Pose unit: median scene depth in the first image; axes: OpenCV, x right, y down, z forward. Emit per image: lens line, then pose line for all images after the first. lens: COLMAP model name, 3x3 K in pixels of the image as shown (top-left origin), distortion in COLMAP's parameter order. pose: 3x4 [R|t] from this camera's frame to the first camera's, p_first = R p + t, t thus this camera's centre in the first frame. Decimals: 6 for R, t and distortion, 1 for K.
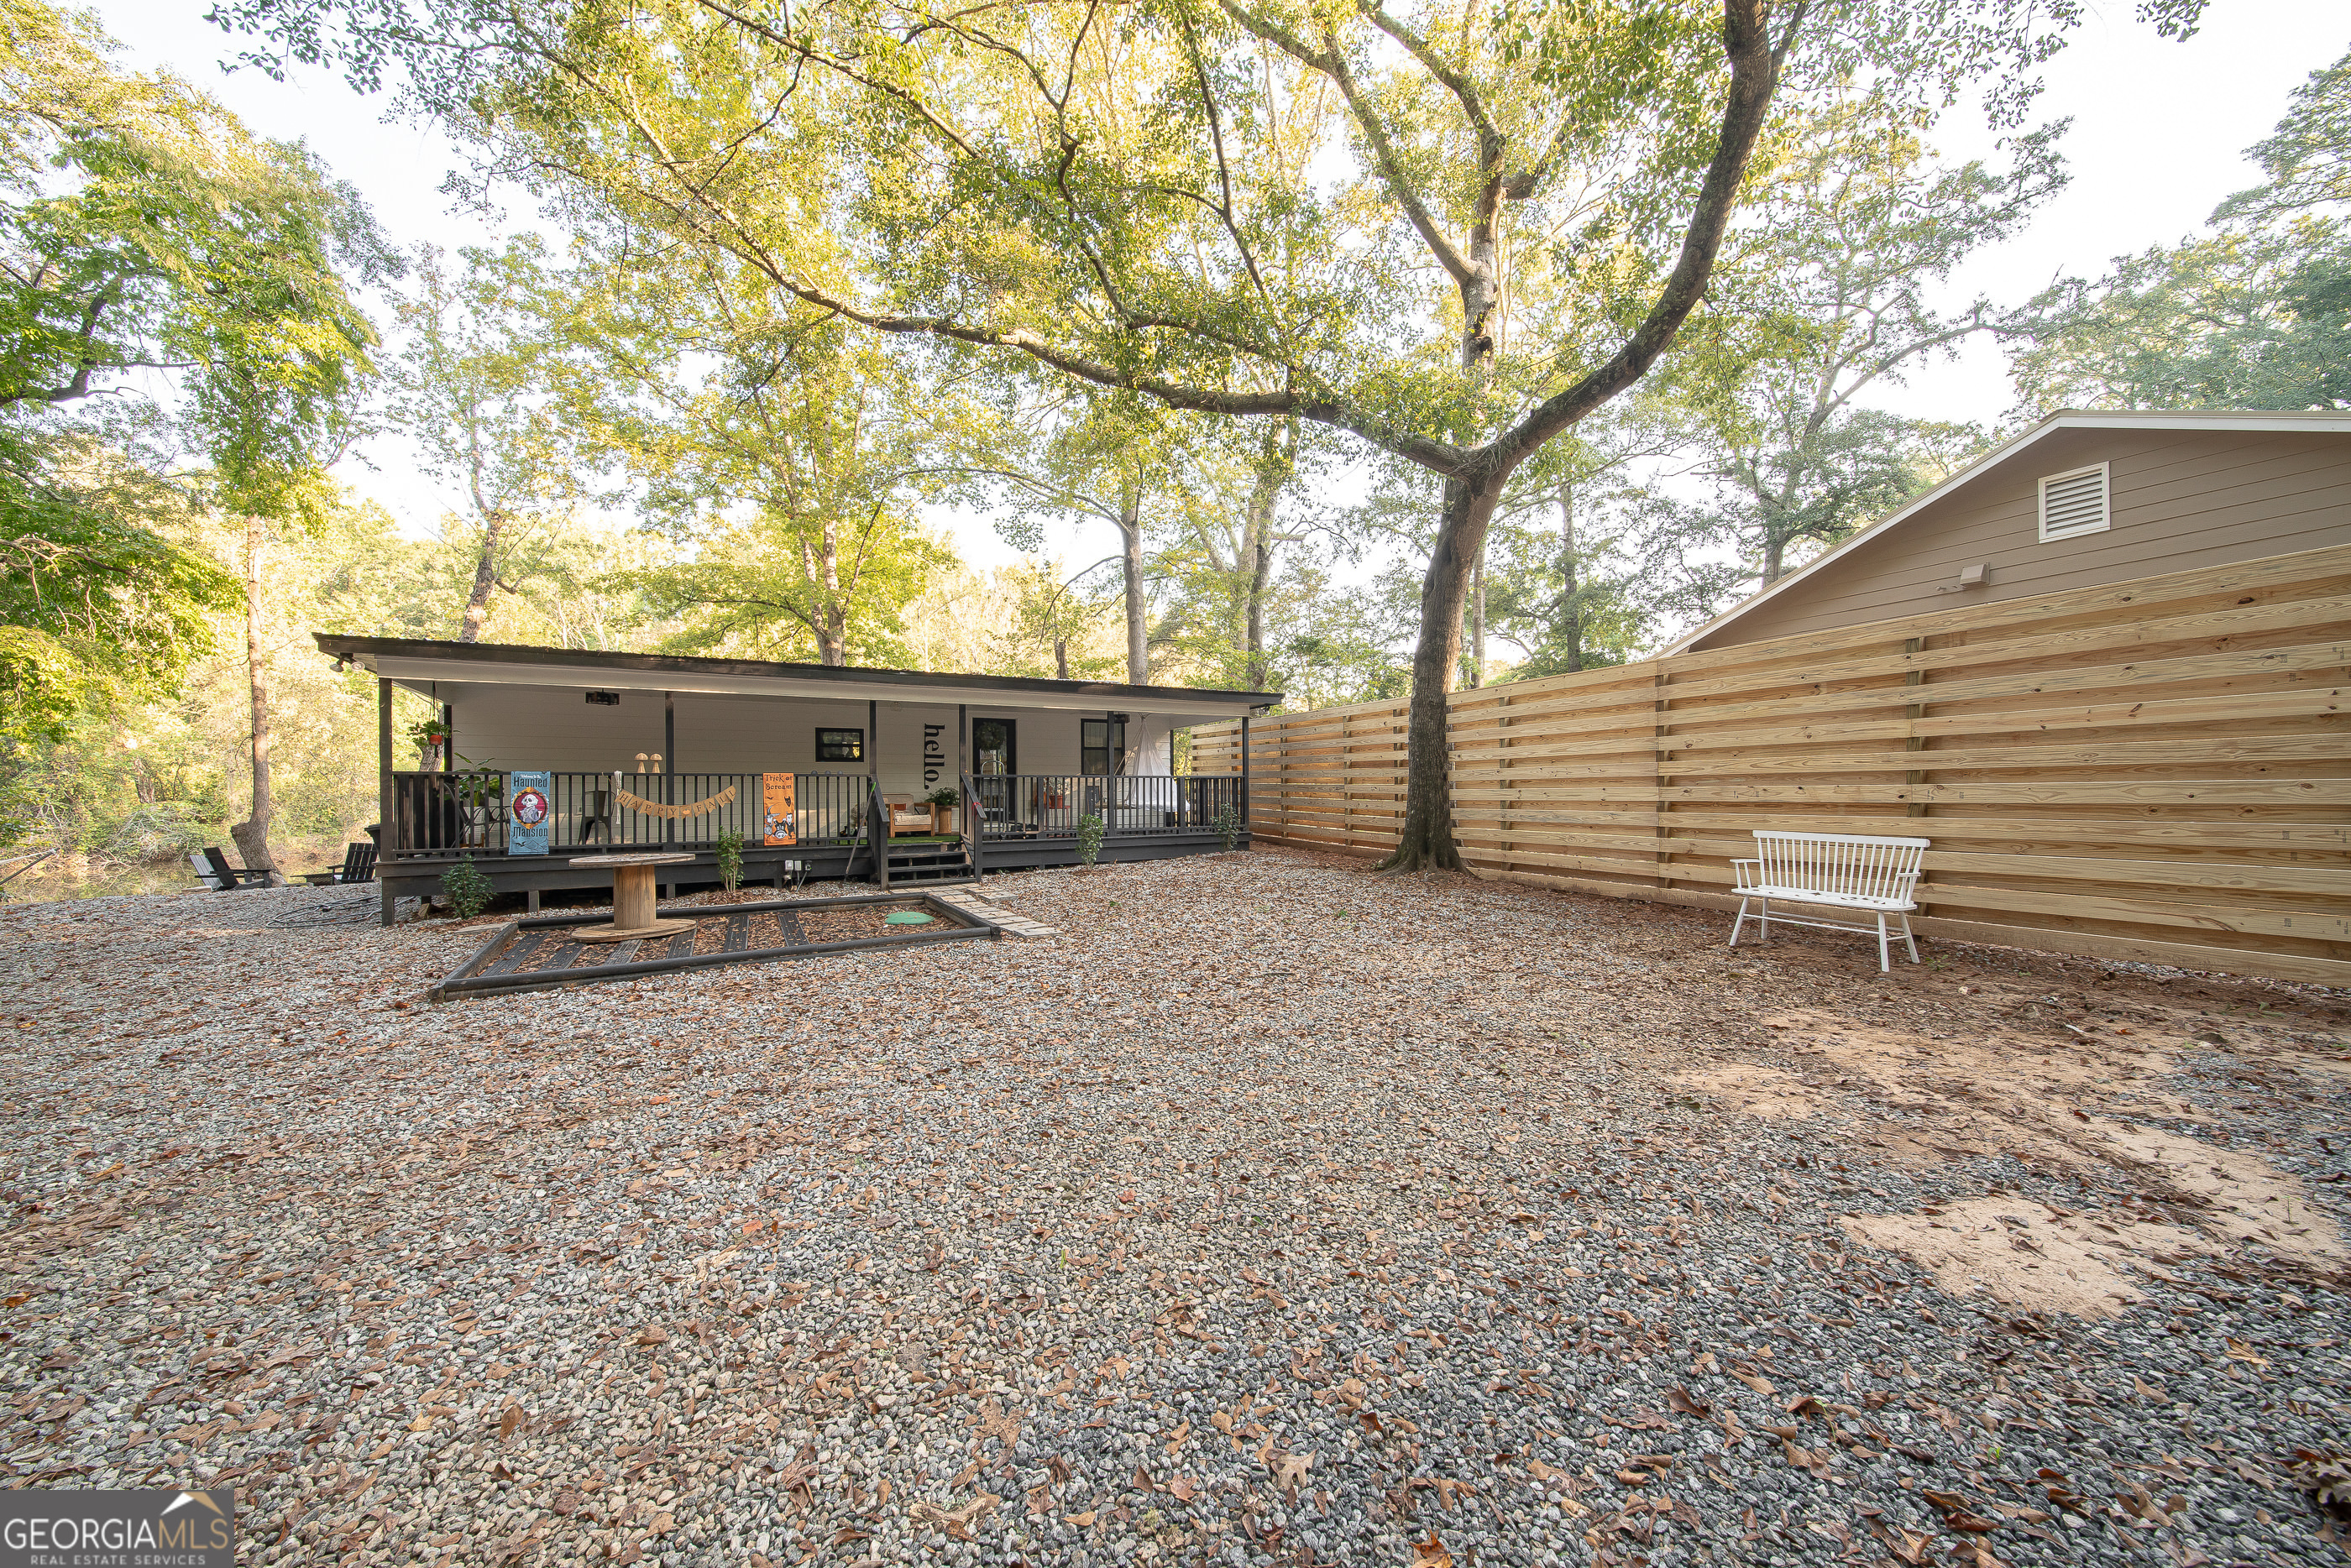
lens RADIAL K [[820.5, 0, 1175.5], [0, 820.5, 791.2], [0, 0, 1]] dist [-0.000905, -0.000951]
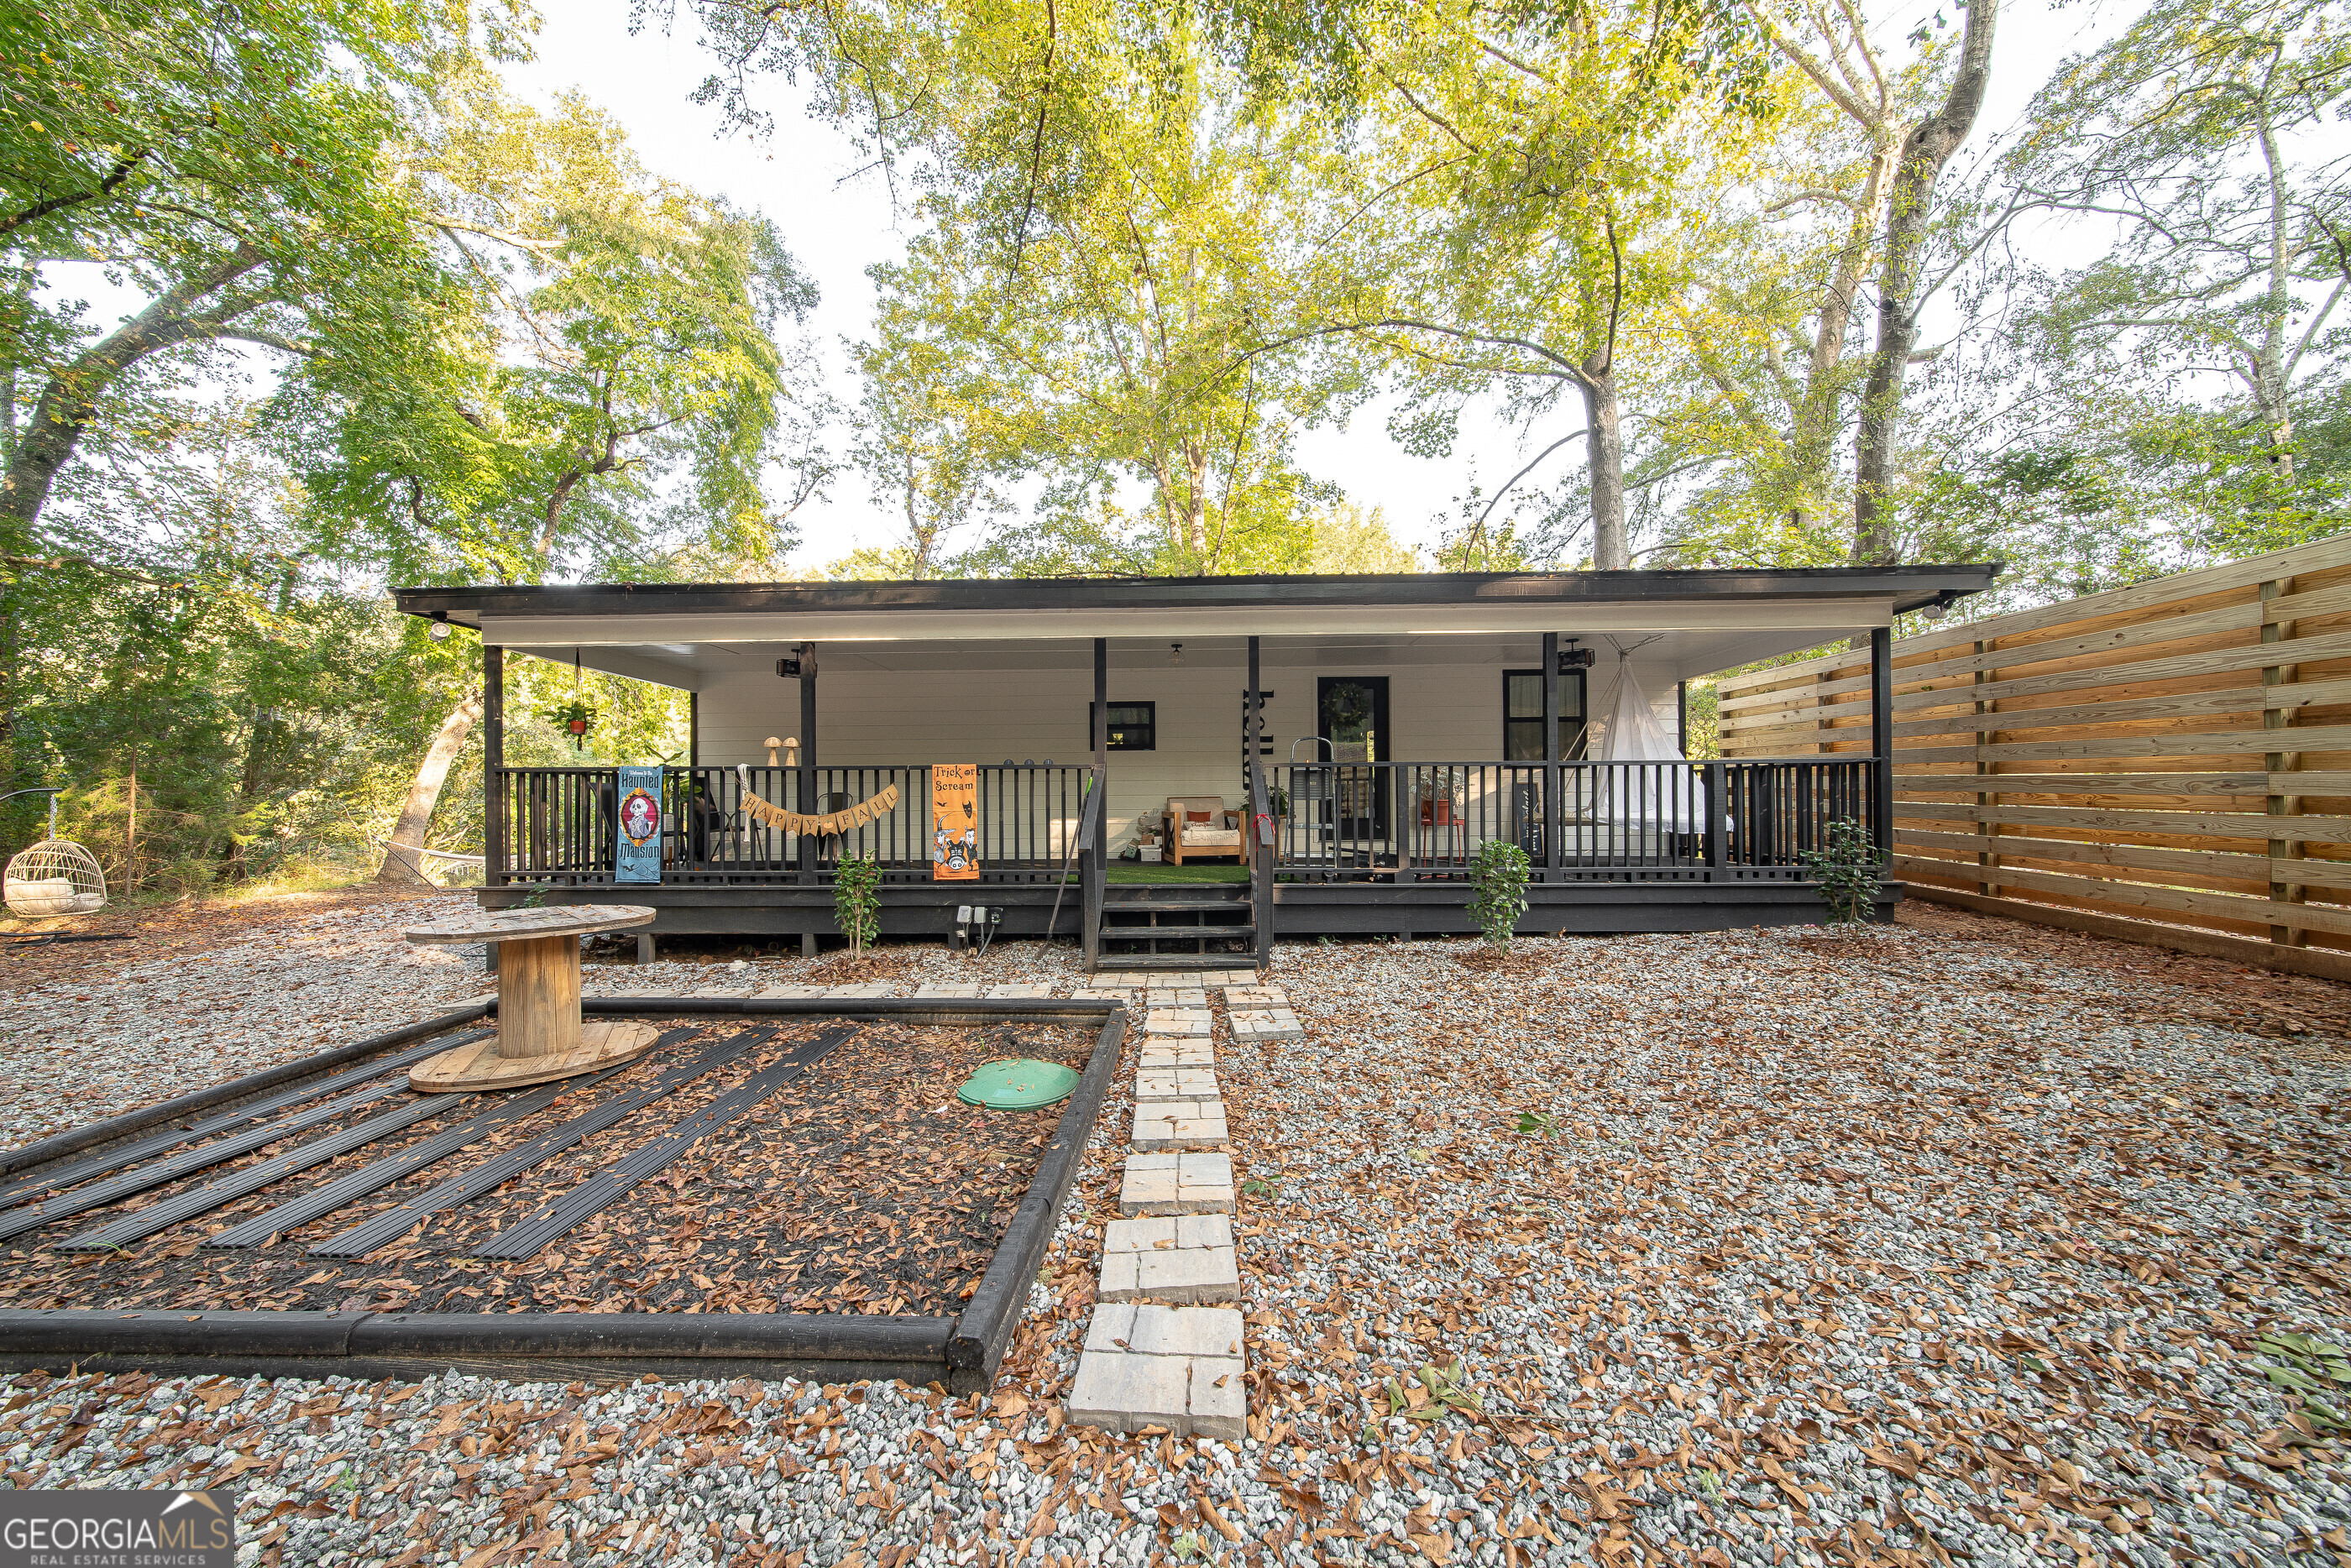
lens RADIAL K [[820.5, 0, 1168.4], [0, 820.5, 791.5], [0, 0, 1]] dist [-0.000905, -0.000951]
pose [[0.855826, -0.002655, -0.517256, -0.016398], [0.001599, 0.999996, -0.002488, 0.000427], [0.517261, 0.001303, 0.855827, 0.373607]]
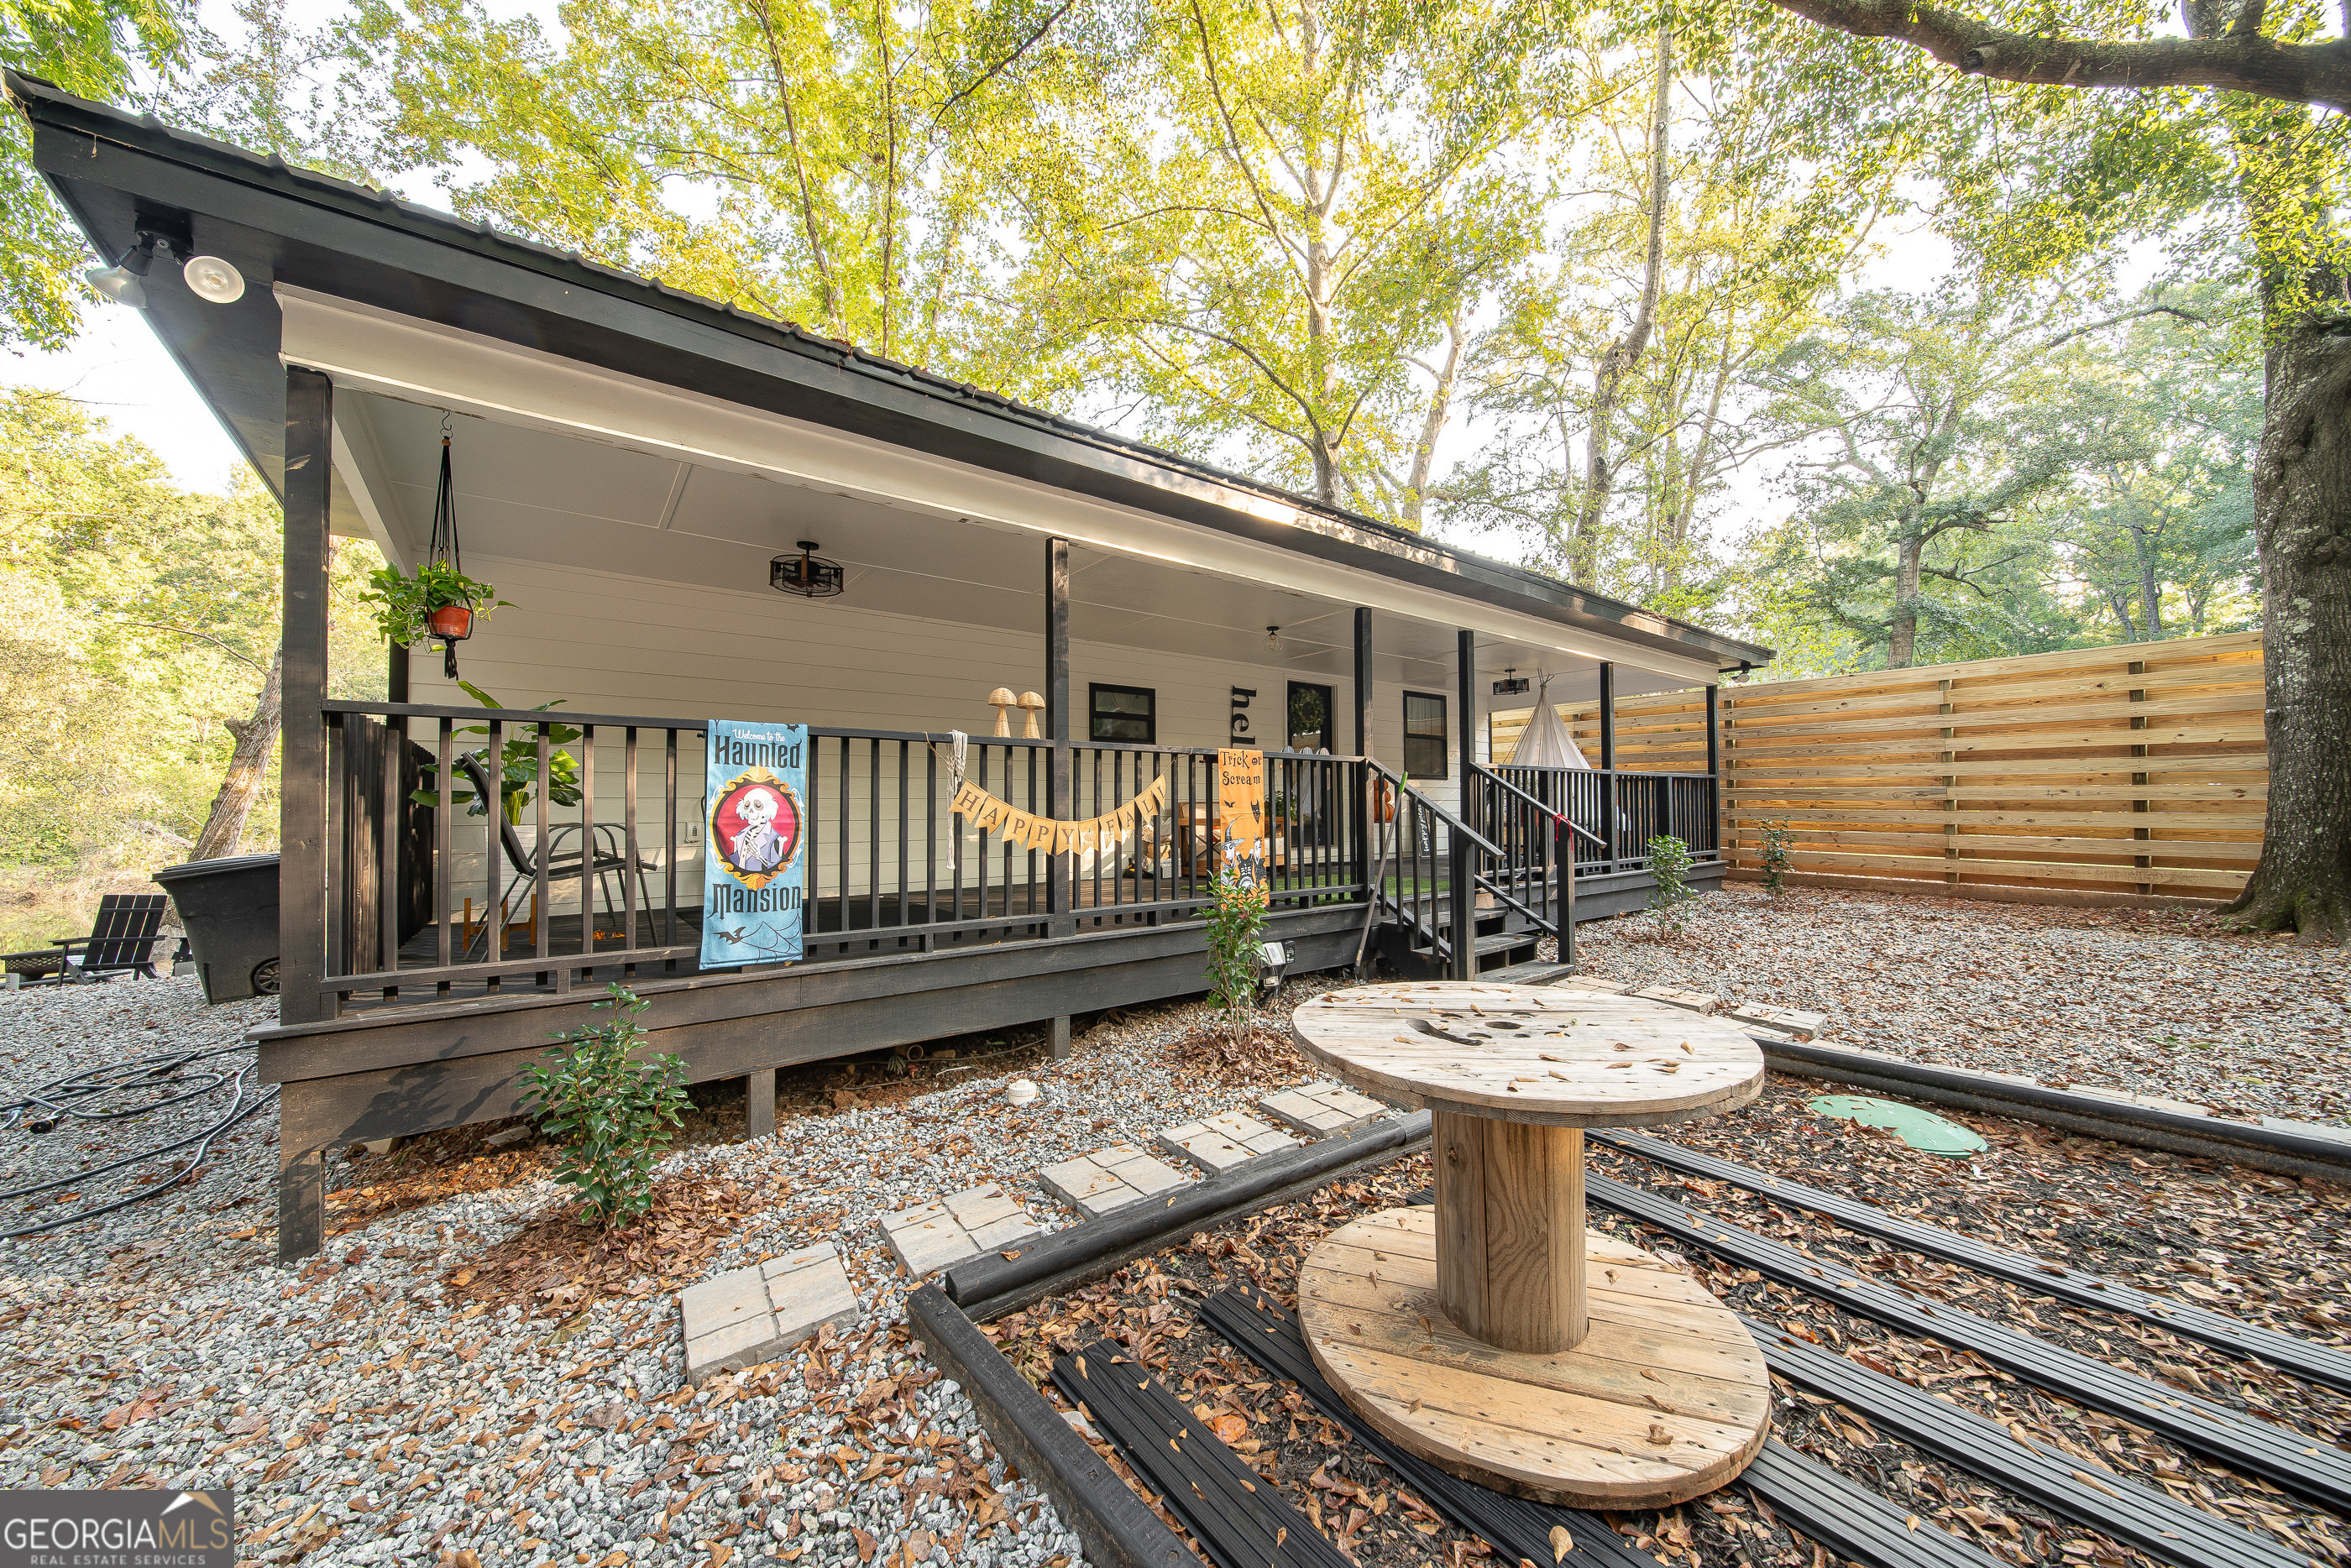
lens RADIAL K [[820.5, 0, 1170.6], [0, 820.5, 789.7], [0, 0, 1]] dist [-0.000905, -0.000951]
pose [[0.990651, 0.002517, 0.136400, -0.394228], [0.000919, 0.999684, -0.025124, 0.008024], [-0.136420, 0.025014, 0.990335, 0.378306]]
